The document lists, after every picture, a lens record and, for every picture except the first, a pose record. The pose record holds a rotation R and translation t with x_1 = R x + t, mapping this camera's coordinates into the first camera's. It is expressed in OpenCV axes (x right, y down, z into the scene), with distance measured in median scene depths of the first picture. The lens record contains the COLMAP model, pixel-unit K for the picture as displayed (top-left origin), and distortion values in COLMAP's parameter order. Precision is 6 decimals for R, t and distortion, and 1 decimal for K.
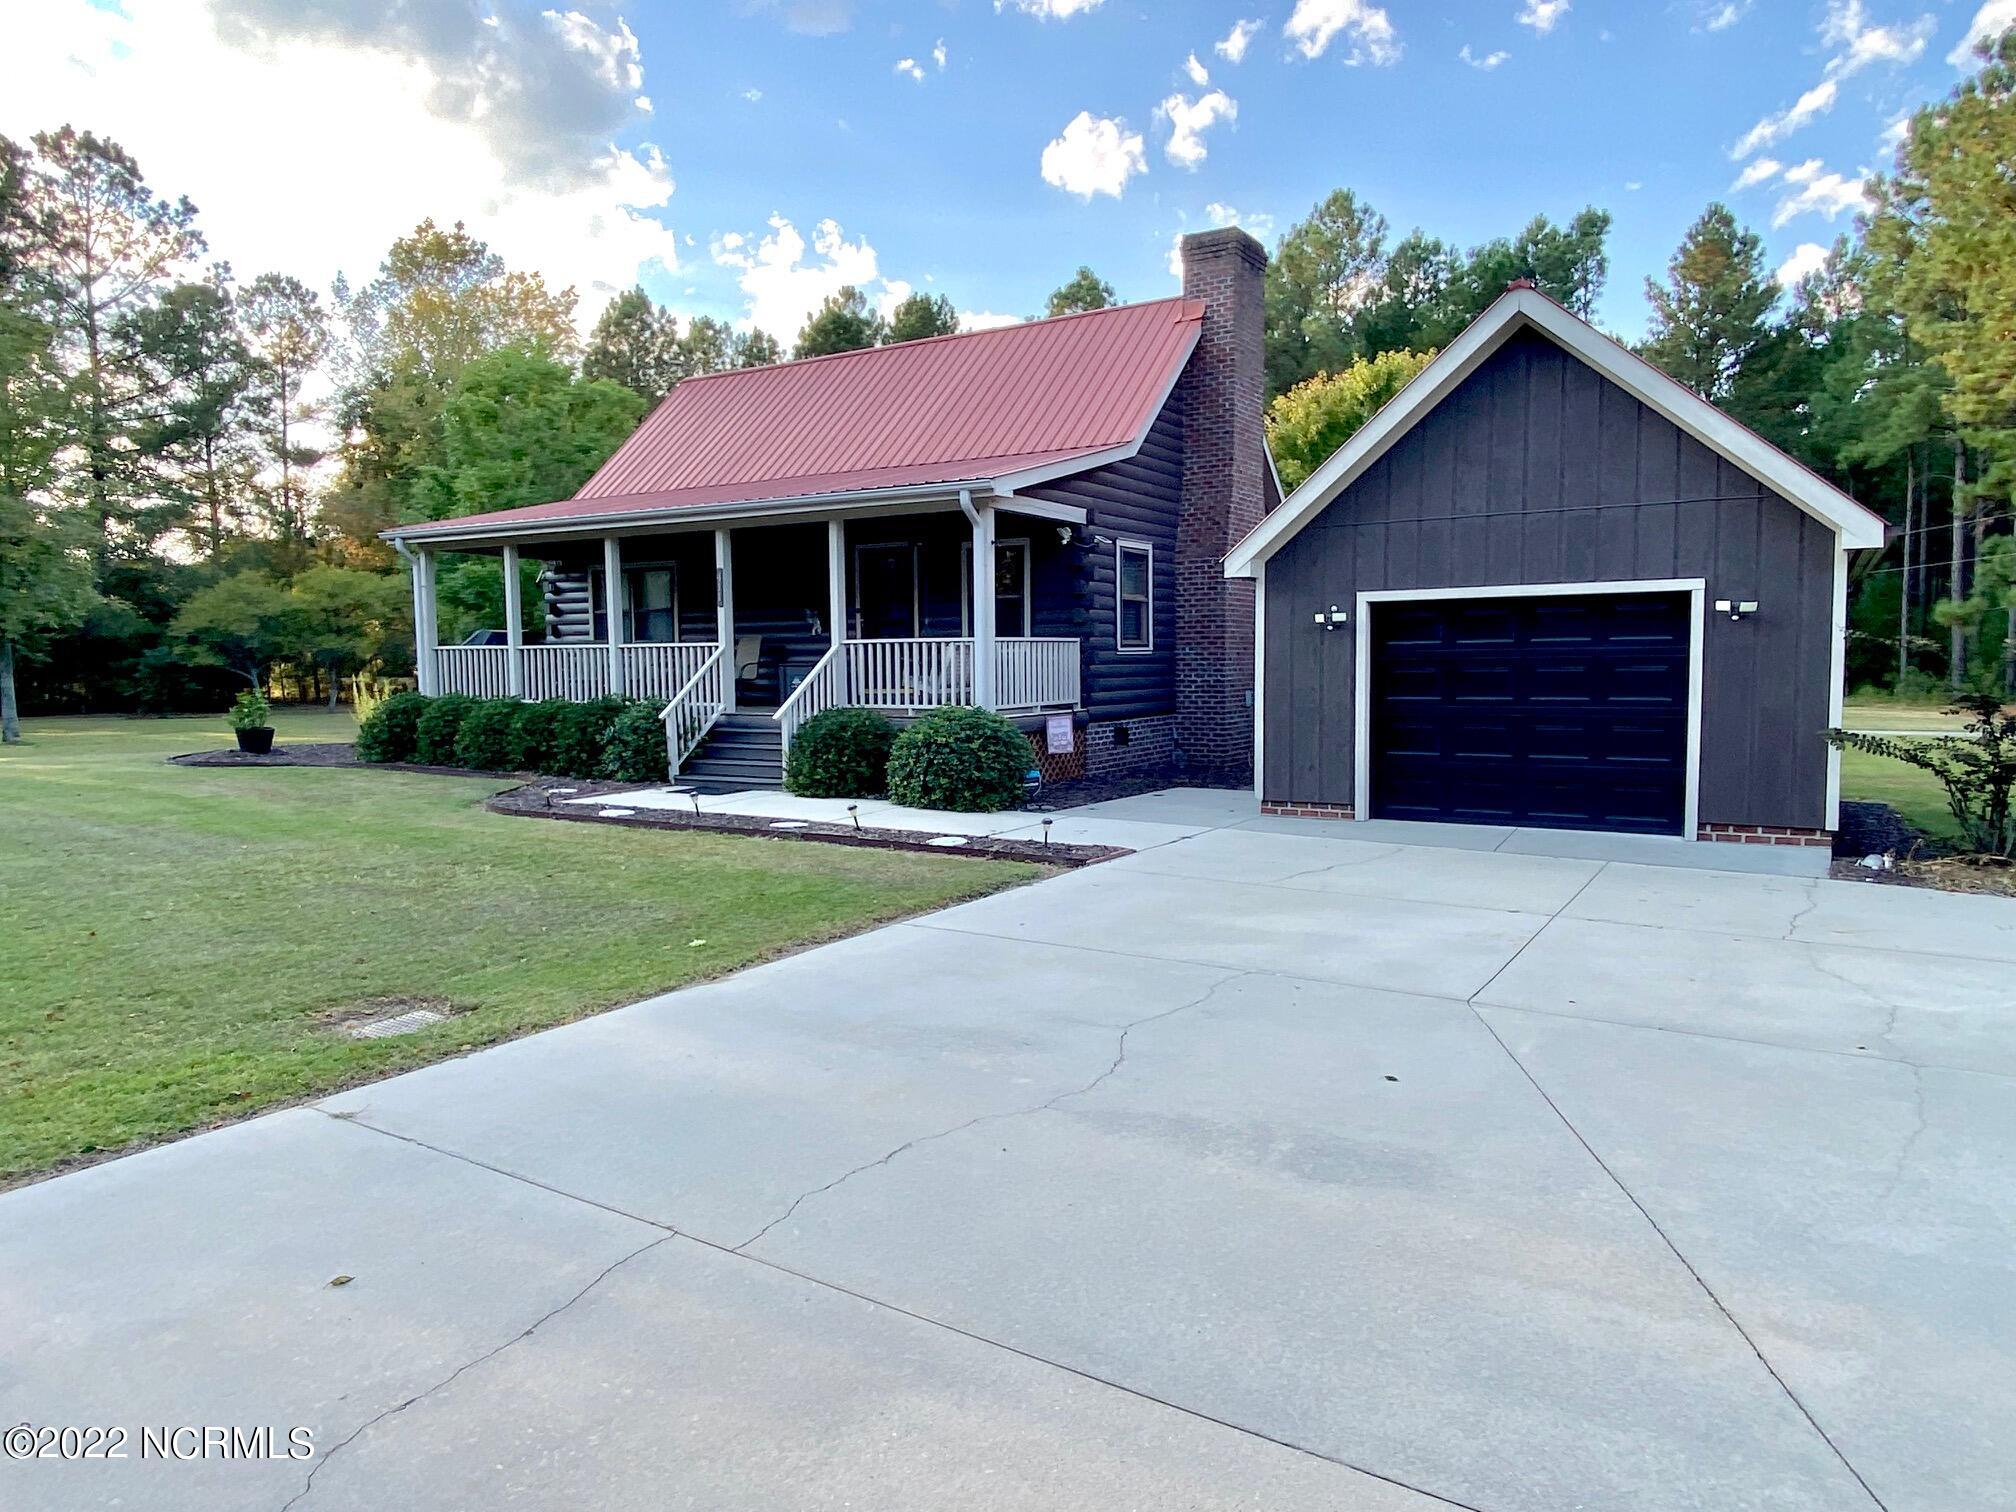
lens RADIAL K [[1277.0, 0, 1008.0], [0, 1277.0, 756.0], [0, 0, 1]] dist [0.006392, -0.016440]
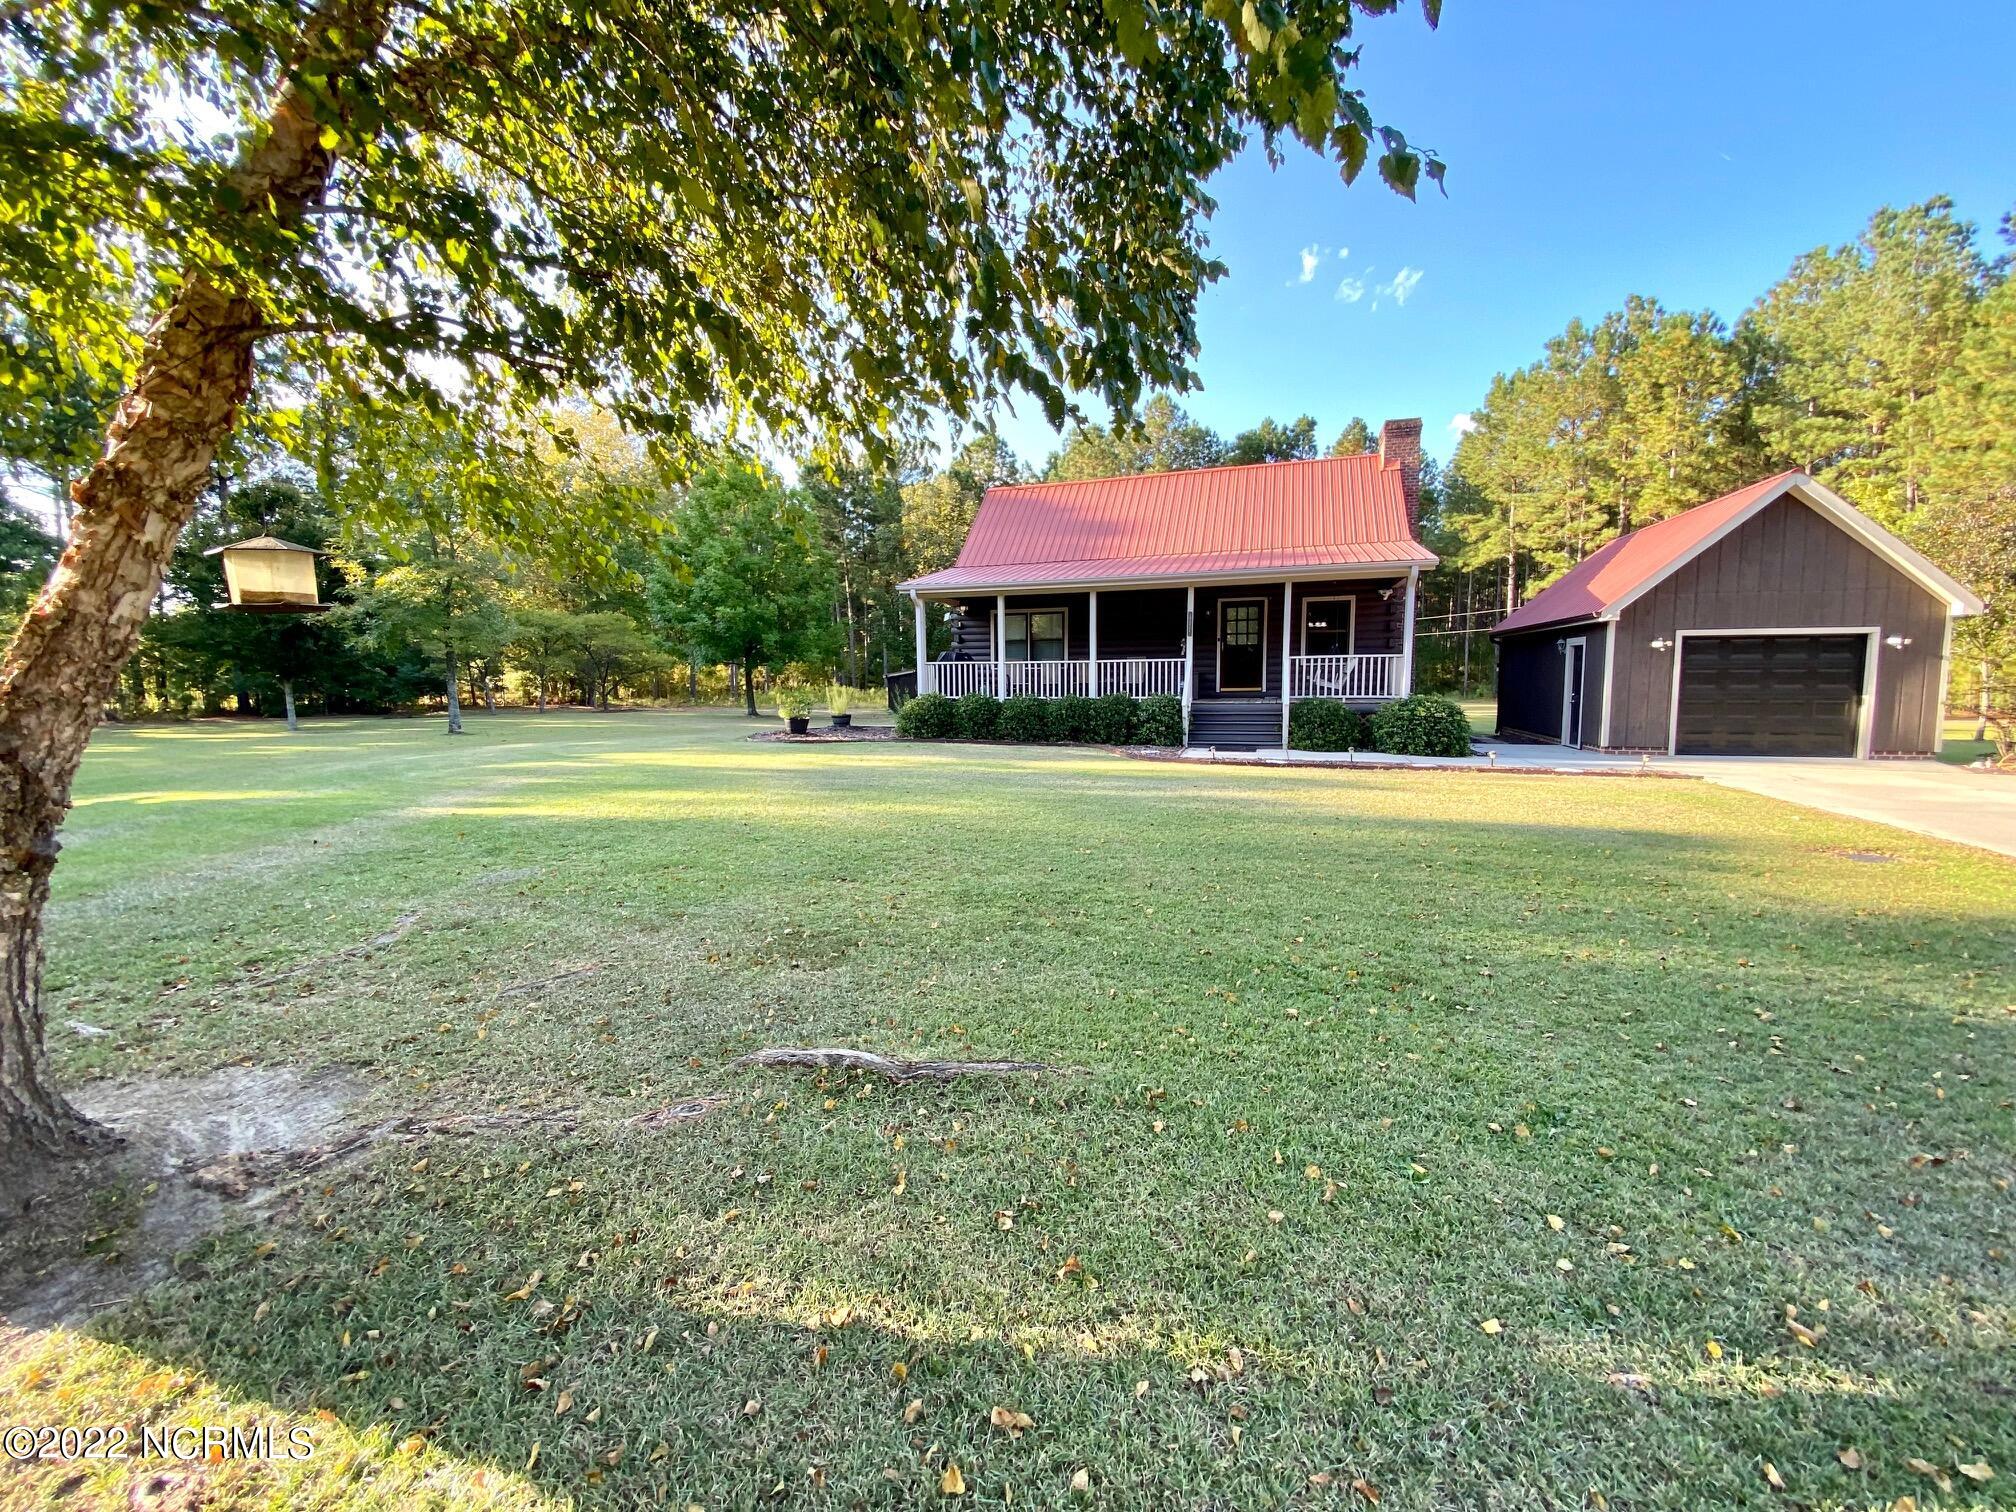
lens RADIAL K [[810.9, 0, 1011.5], [0, 810.9, 754.7], [0, 0, 1]] dist [0.019123, -0.020177]
pose [[0.971415, -0.021466, 0.236414, -0.577143], [0.017685, 0.999680, 0.018103, 0.007321], [-0.236727, -0.013405, 0.971484, 0.055386]]
